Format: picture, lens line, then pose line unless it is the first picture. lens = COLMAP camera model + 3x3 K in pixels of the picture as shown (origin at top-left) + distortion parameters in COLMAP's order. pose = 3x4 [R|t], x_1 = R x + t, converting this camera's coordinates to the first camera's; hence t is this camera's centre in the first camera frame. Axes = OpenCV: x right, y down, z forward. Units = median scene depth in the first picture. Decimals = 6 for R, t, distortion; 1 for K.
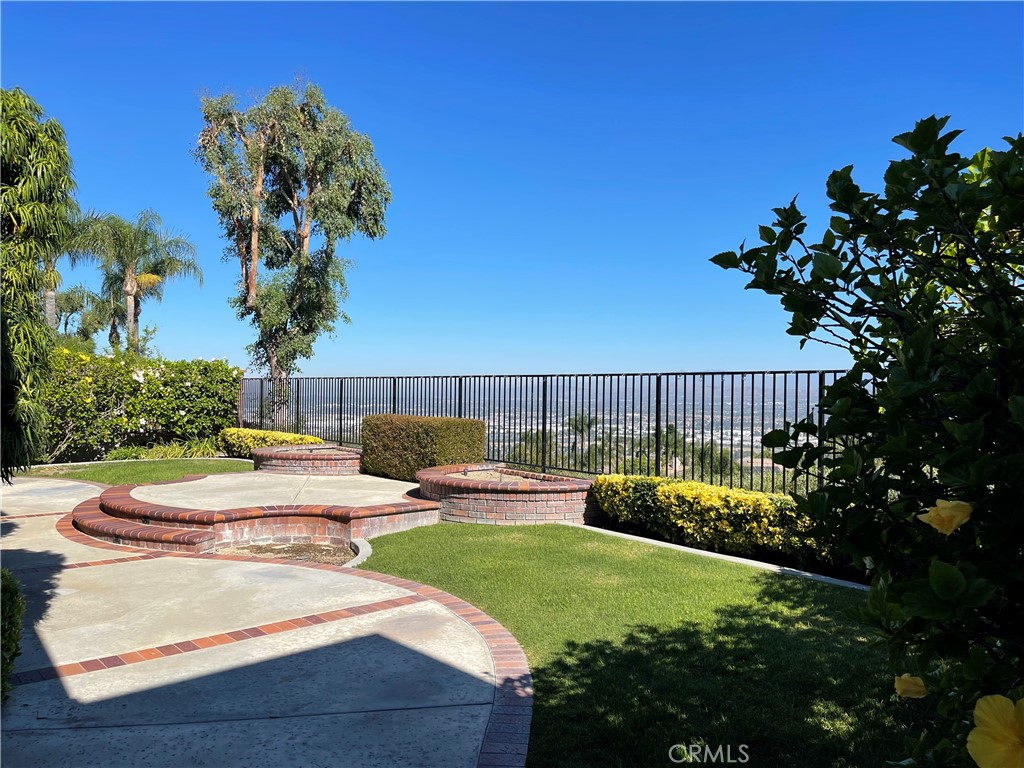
lens RADIAL K [[777.2, 0, 513.3], [0, 777.2, 387.6], [0, 0, 1]] dist [0.079044, -0.091183]
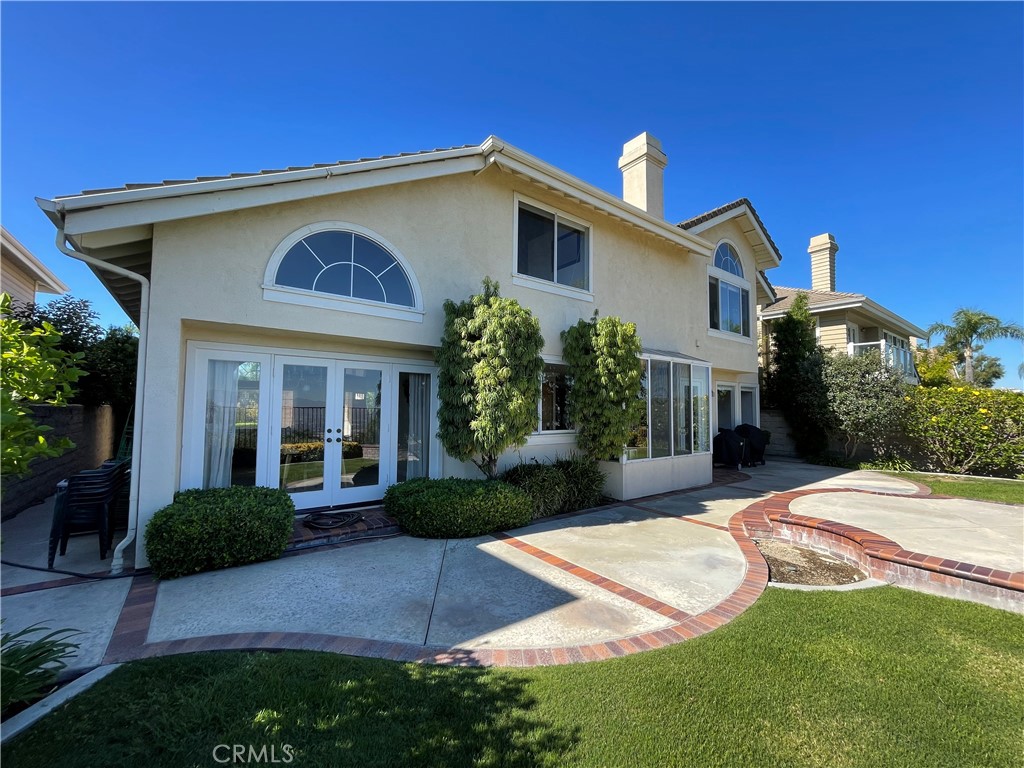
lens RADIAL K [[419.7, 0, 510.8], [0, 419.7, 383.9], [0, 0, 1]] dist [-0.005959, 0.002360]
pose [[-0.108500, -0.060566, -0.992250, 0.572496], [0.002998, 0.998118, -0.061252, -0.025926], [0.994092, -0.009621, -0.108114, 0.929962]]
